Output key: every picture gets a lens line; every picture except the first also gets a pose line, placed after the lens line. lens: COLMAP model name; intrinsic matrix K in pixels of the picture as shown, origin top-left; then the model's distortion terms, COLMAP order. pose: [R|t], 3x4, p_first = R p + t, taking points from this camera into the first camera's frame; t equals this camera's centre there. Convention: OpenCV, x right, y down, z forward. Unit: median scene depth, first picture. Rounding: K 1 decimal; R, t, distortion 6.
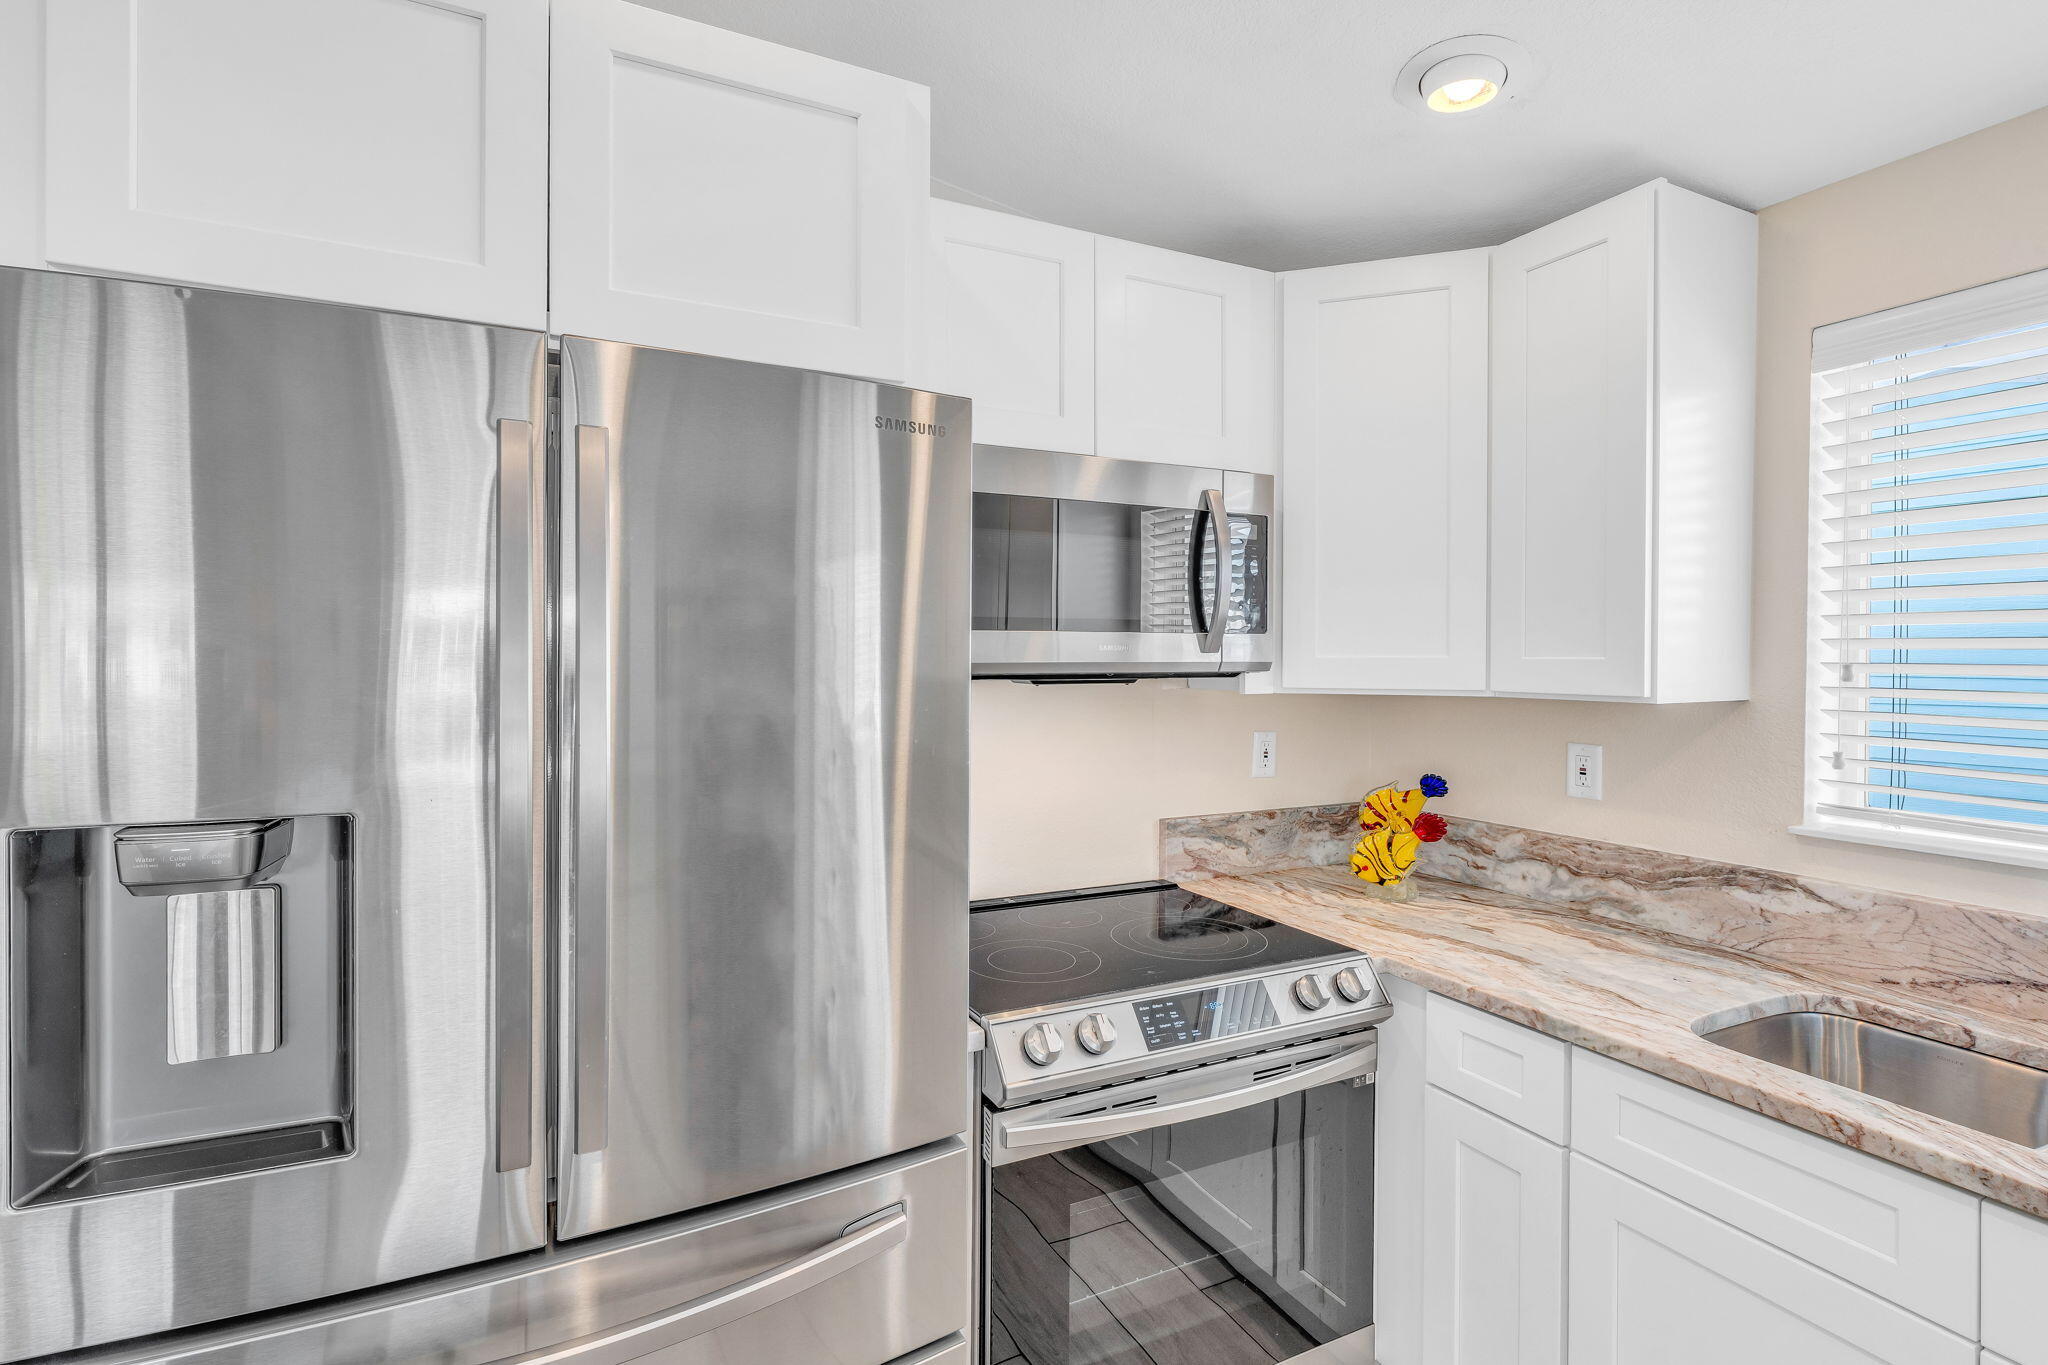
lens RADIAL K [[986.9, 0, 963.3], [0, 986.9, 662.6], [0, 0, 1]] dist [-0.002050, -0.000101]
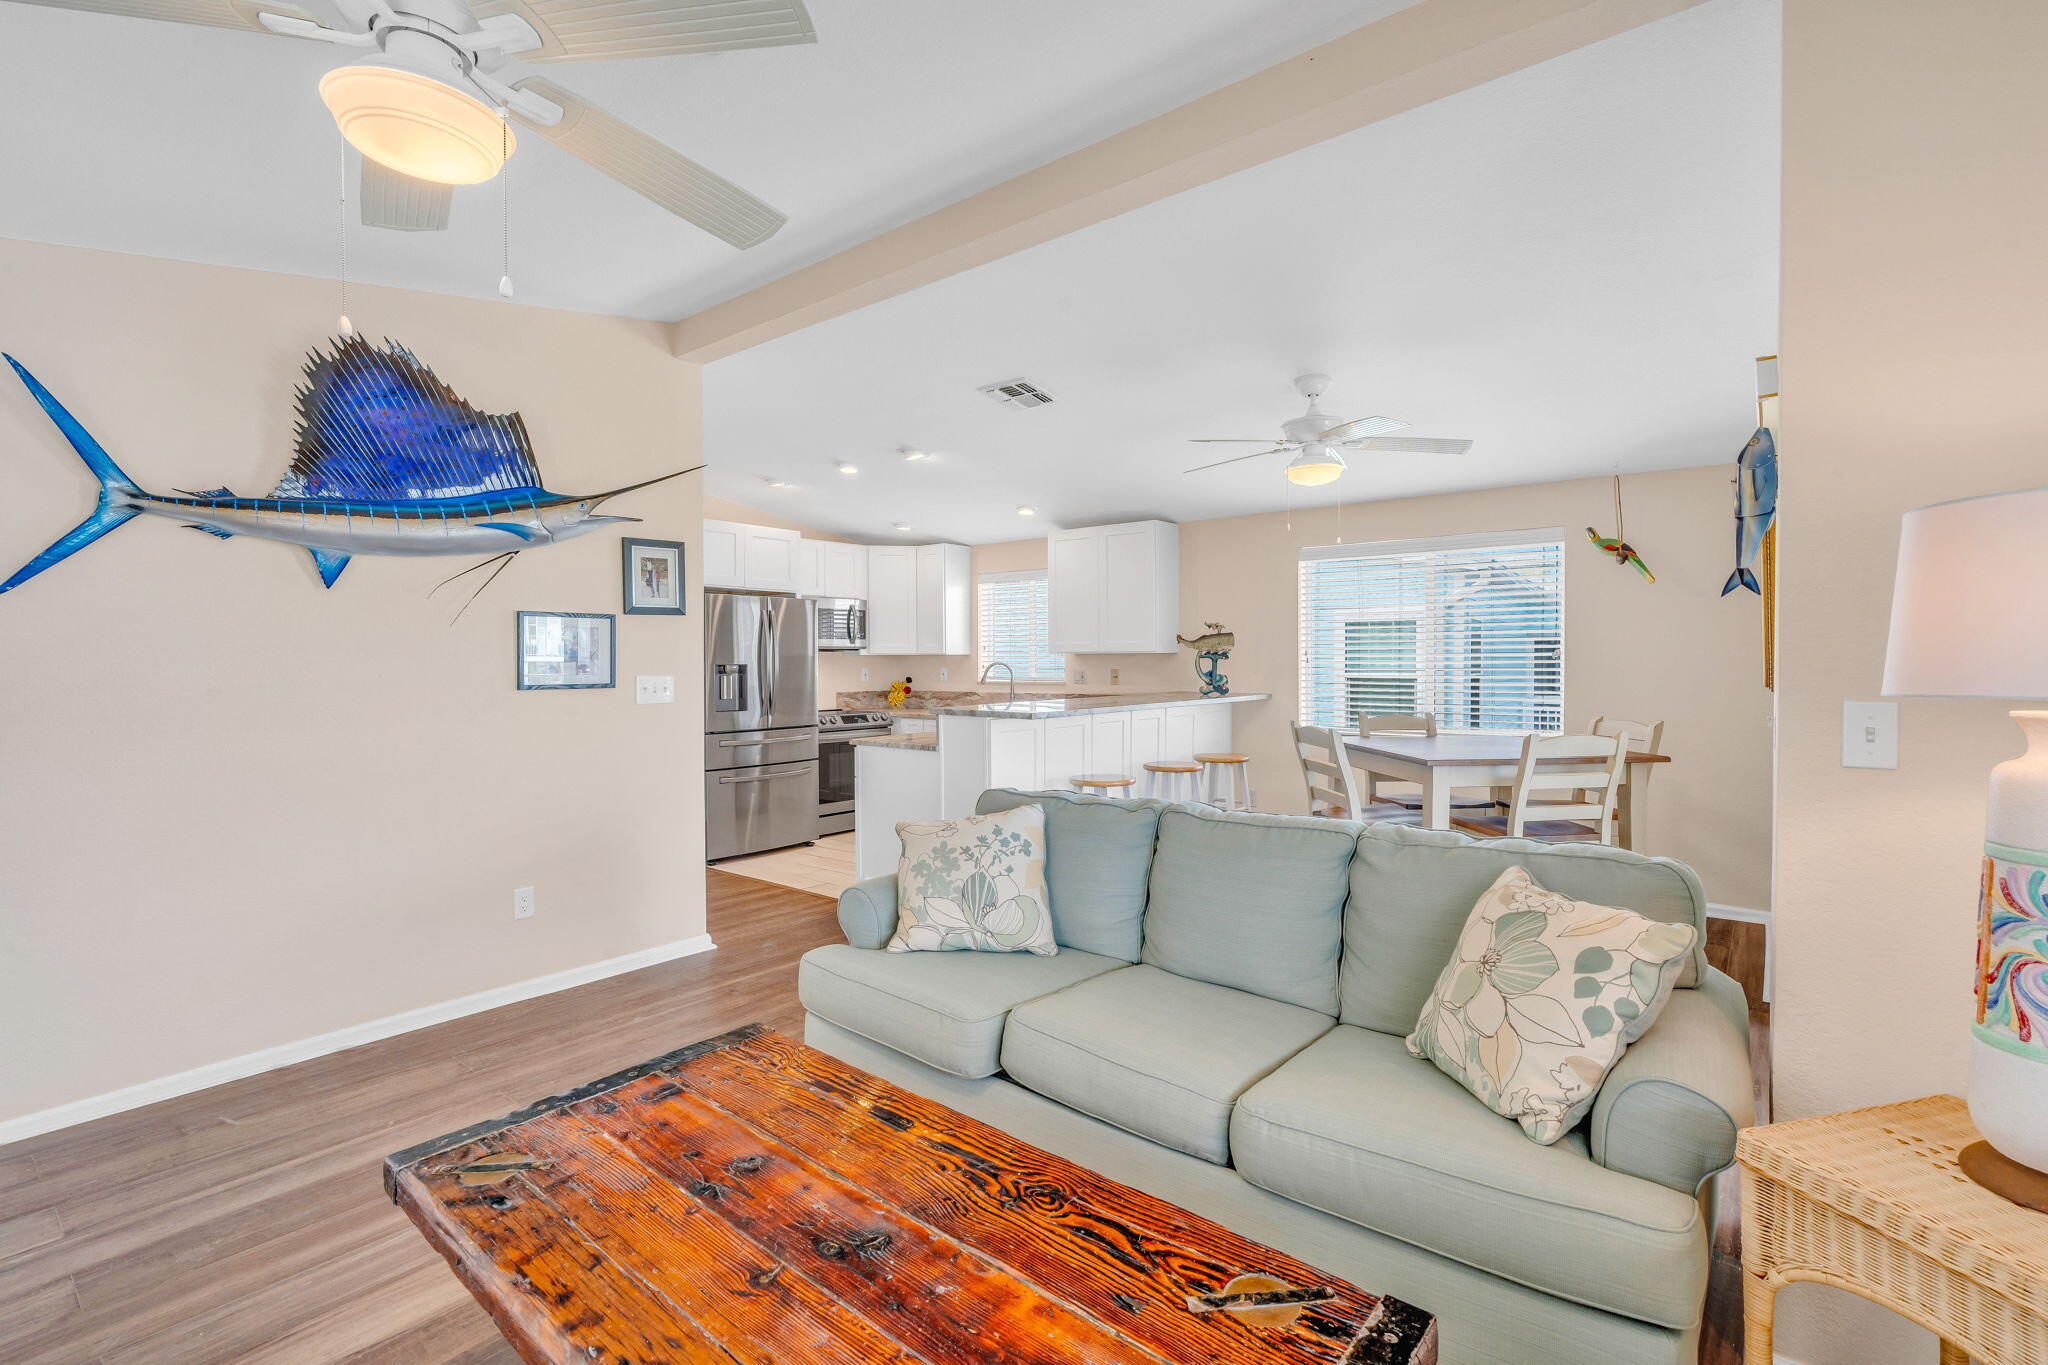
lens RADIAL K [[902.6, 0, 1024.0], [0, 902.6, 682.5], [0, 0, 1]] dist [0.001237, 0.000368]
pose [[0.889573, -0.016528, 0.456495, -0.828919], [0.008333, 0.999766, 0.019960, 0.080431], [-0.456718, -0.013952, 0.889502, -2.659935]]
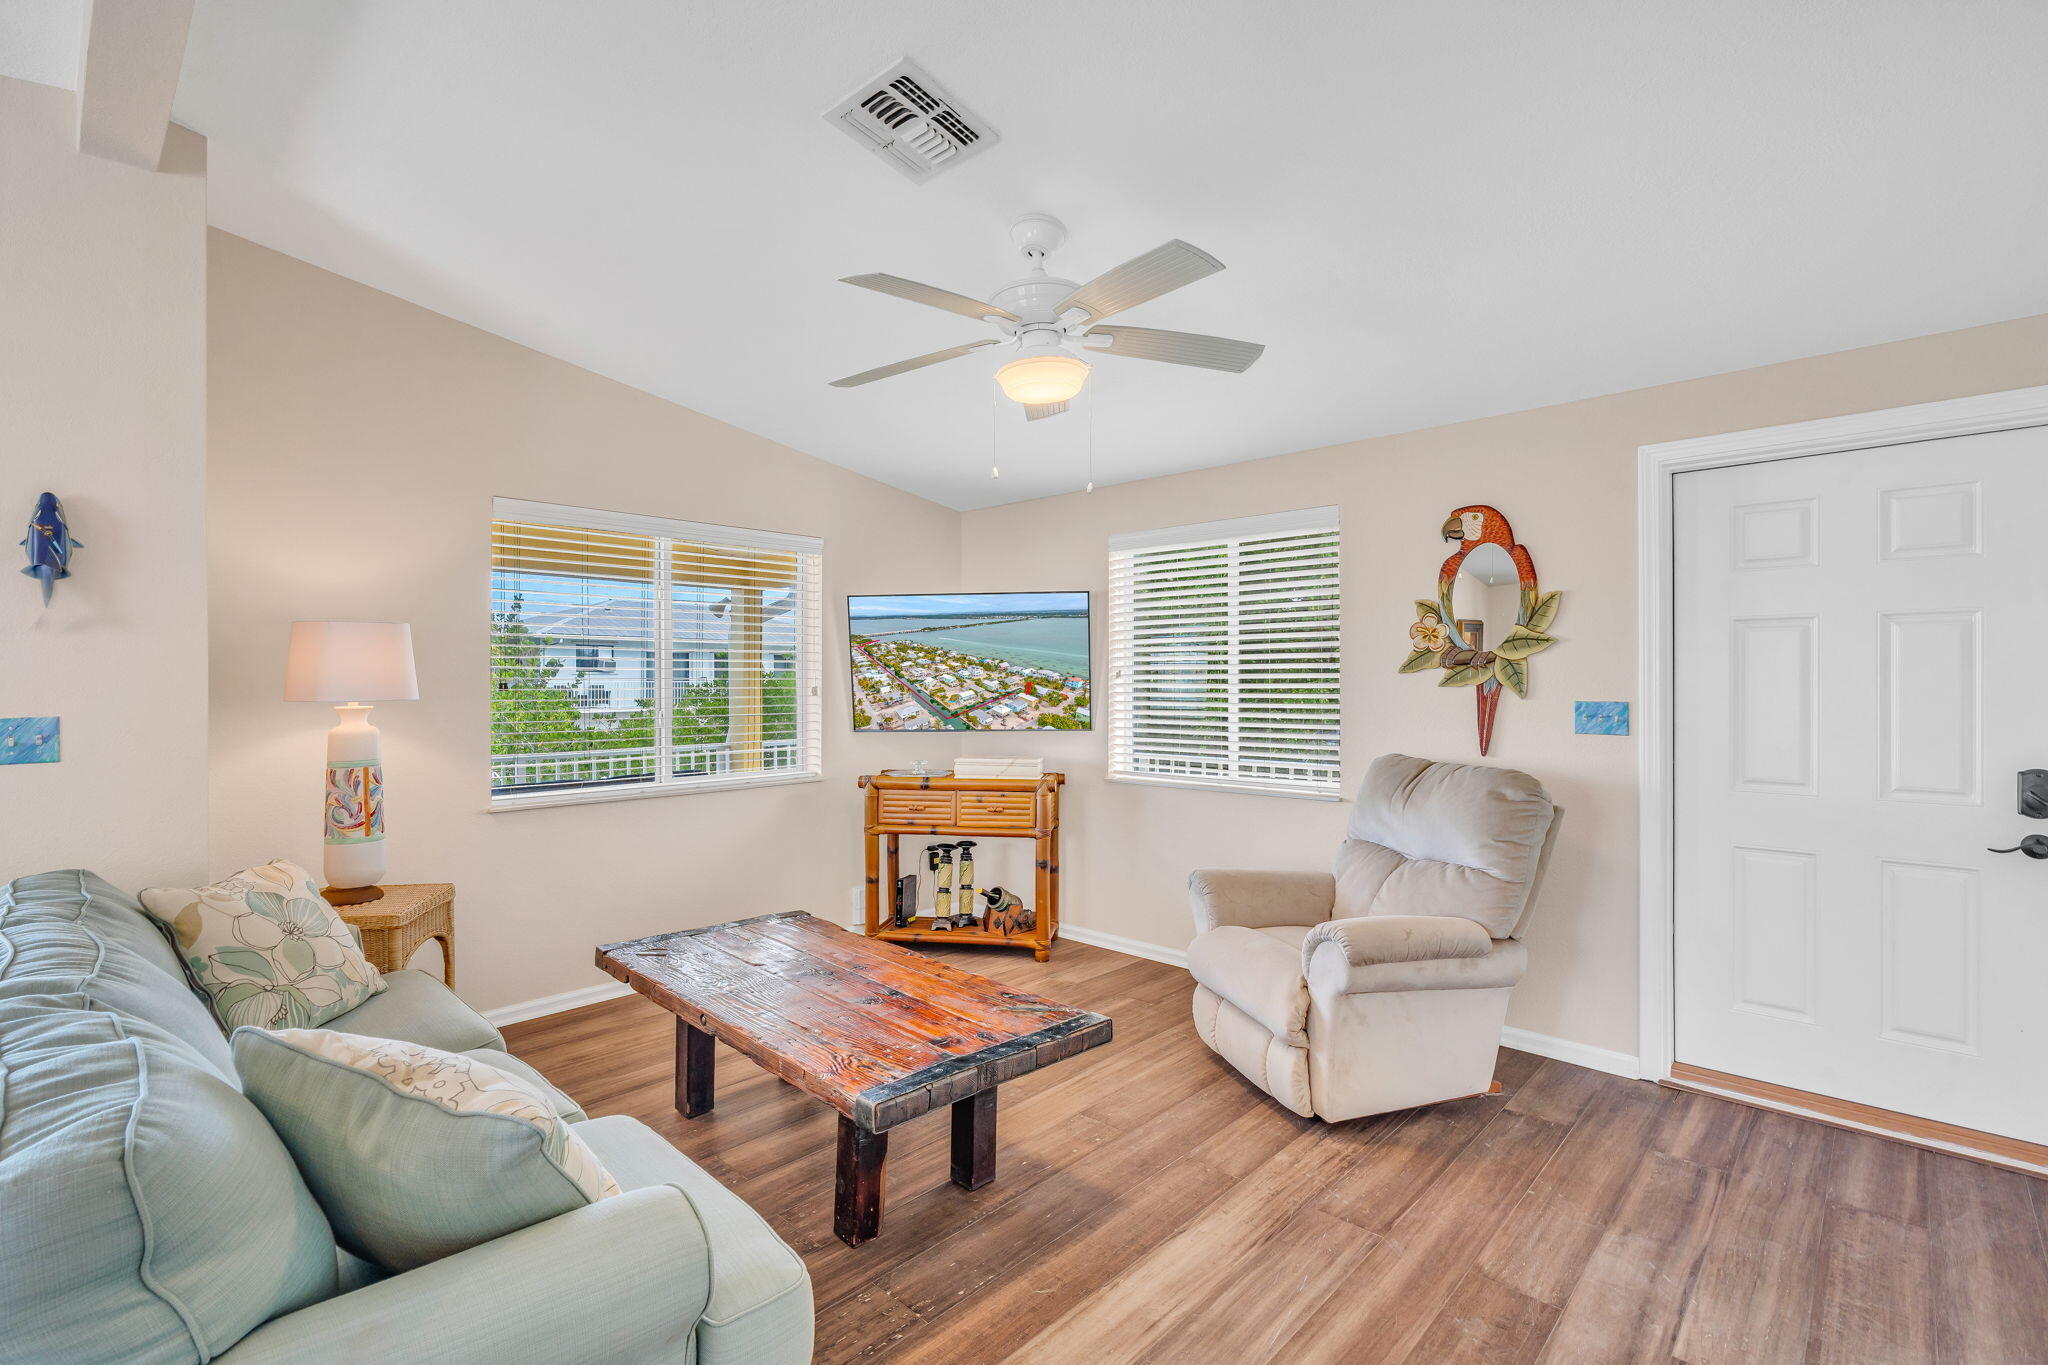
lens RADIAL K [[946.4, 0, 1051.6], [0, 946.4, 684.9], [0, 0, 1]] dist [-0.003992, 0.000071]
pose [[-0.912552, -0.002397, -0.408953, -0.402992], [-0.003826, 0.999989, 0.002676, 0.059480], [0.408942, 0.004006, -0.912552, -0.667446]]
